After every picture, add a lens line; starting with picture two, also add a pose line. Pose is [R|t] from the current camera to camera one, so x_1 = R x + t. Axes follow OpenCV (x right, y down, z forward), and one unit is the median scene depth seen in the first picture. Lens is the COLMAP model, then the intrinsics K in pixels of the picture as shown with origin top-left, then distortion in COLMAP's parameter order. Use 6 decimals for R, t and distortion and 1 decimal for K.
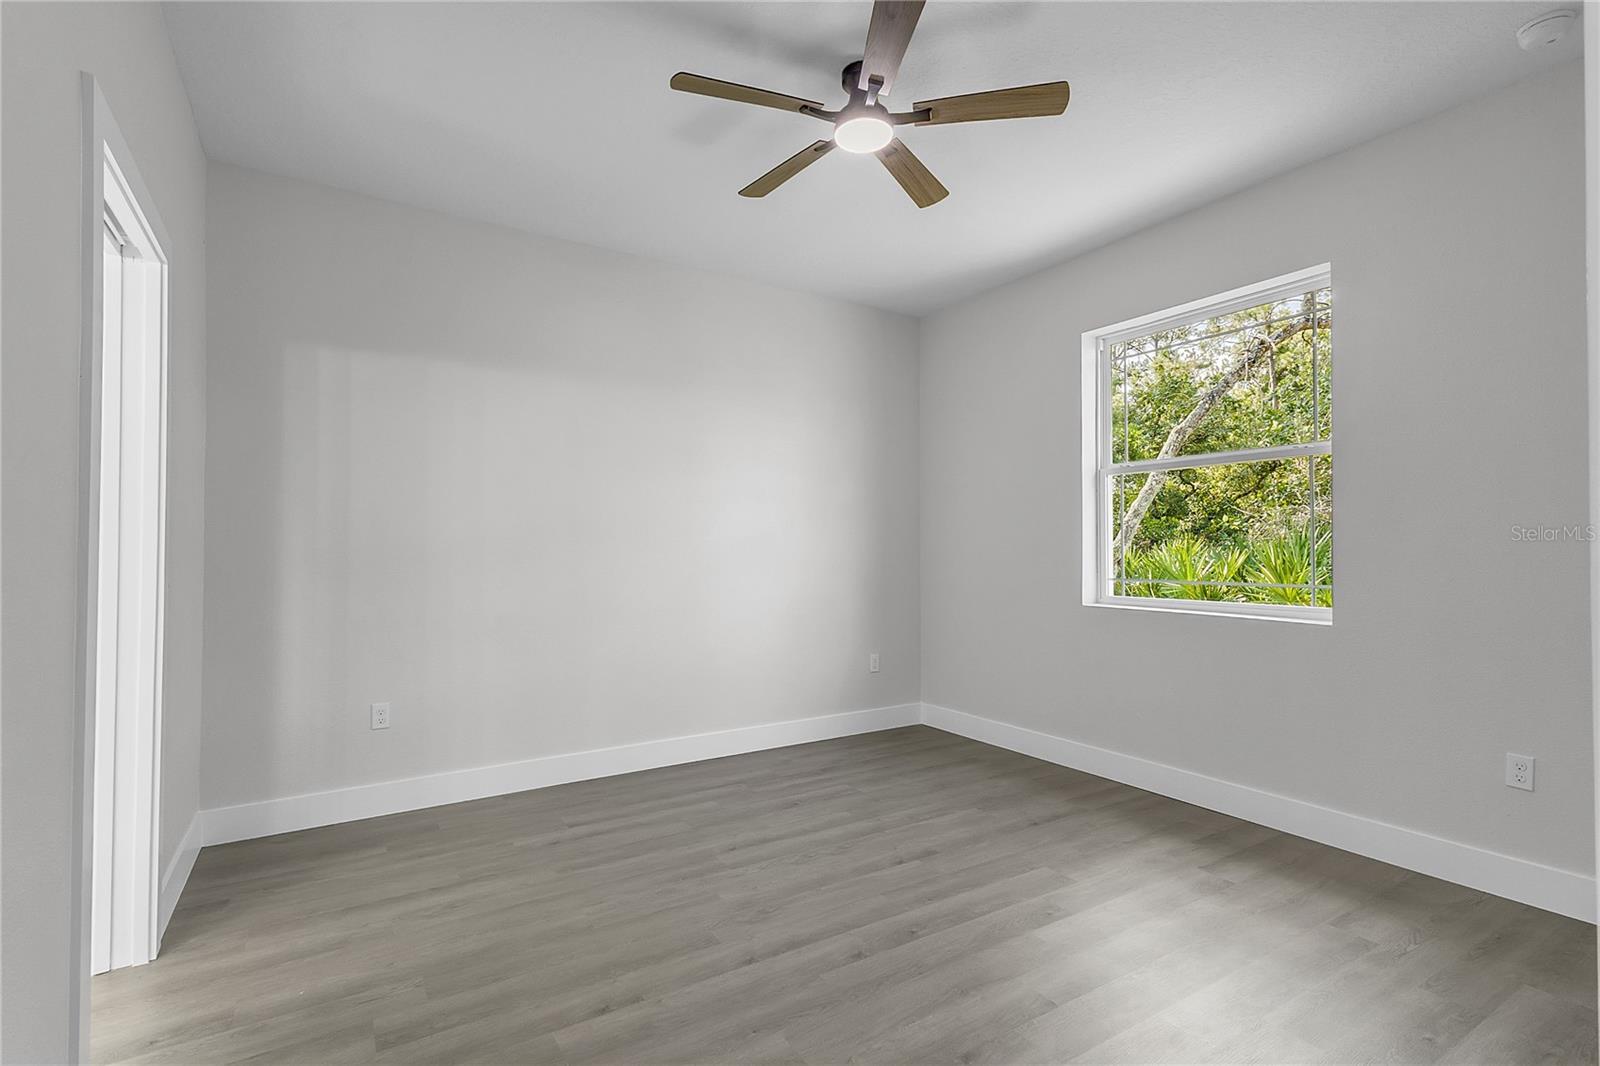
lens RADIAL K [[756.9, 0, 803.5], [0, 756.9, 539.1], [0, 0, 1]] dist [0.018411, -0.000590]
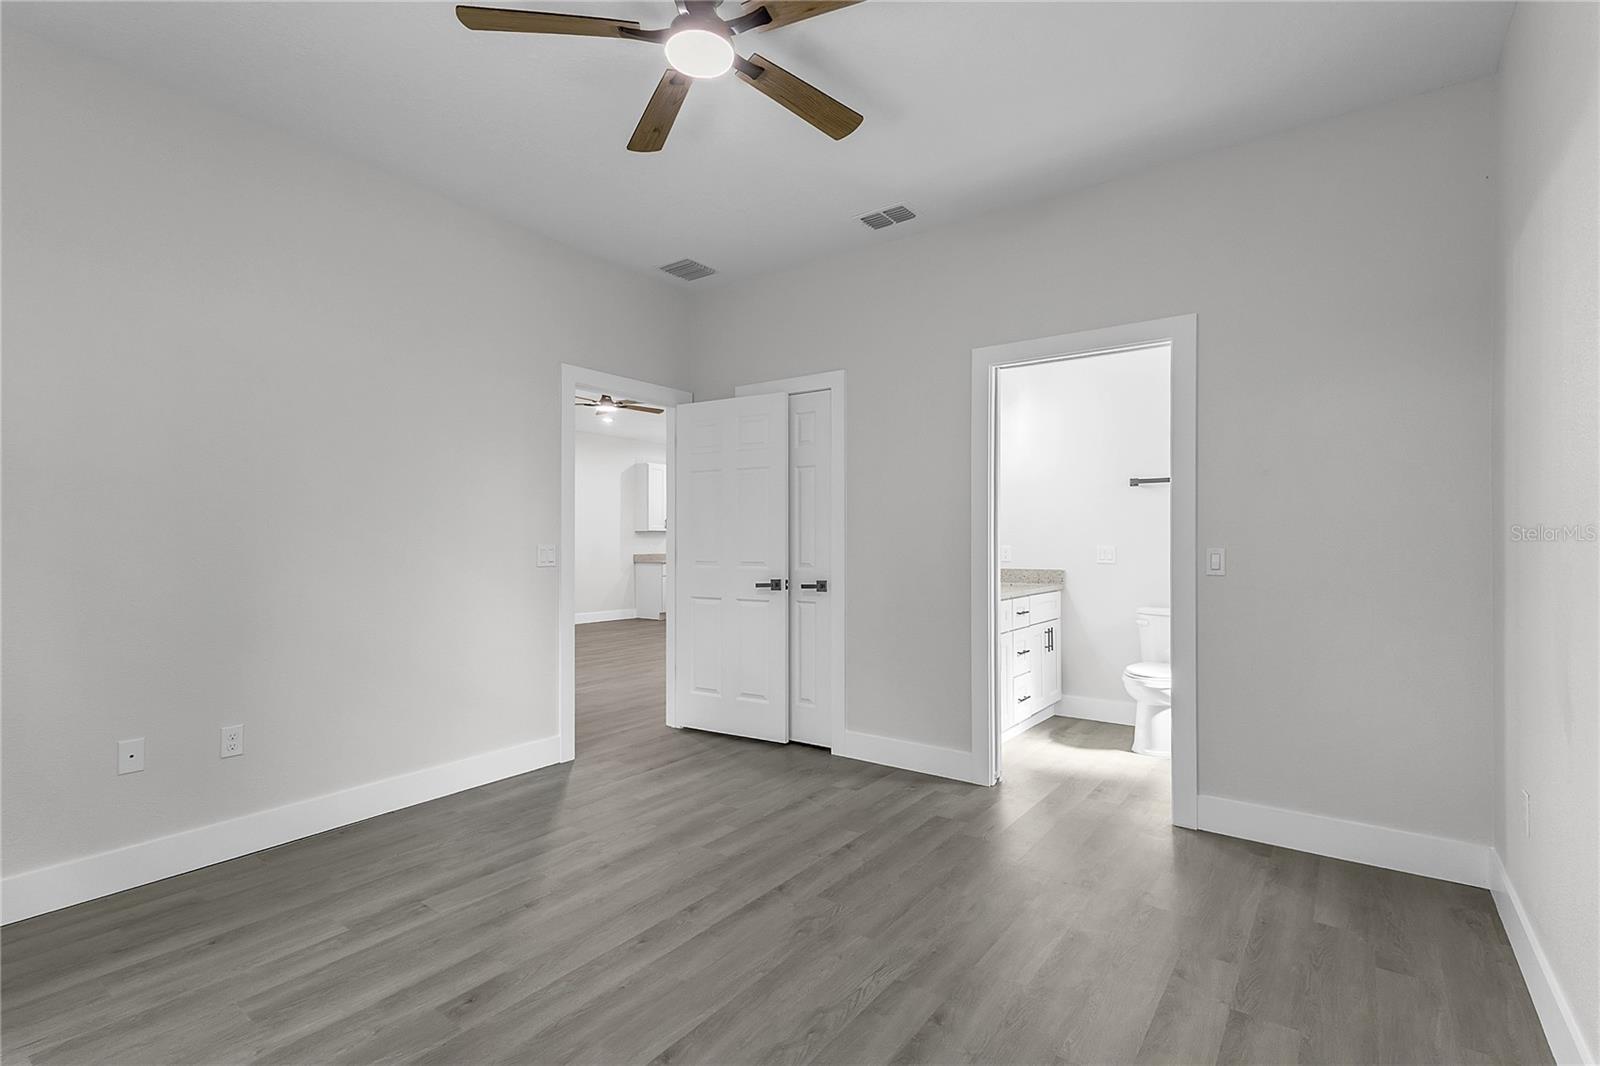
lens RADIAL K [[756.9, 0, 803.5], [0, 756.9, 539.1], [0, 0, 1]] dist [0.018411, -0.000590]
pose [[-0.931149, 0.002186, -0.364631, 0.313730], [0.005959, 0.999940, -0.009222, 0.021249], [0.364589, -0.010760, -0.931106, 2.038091]]
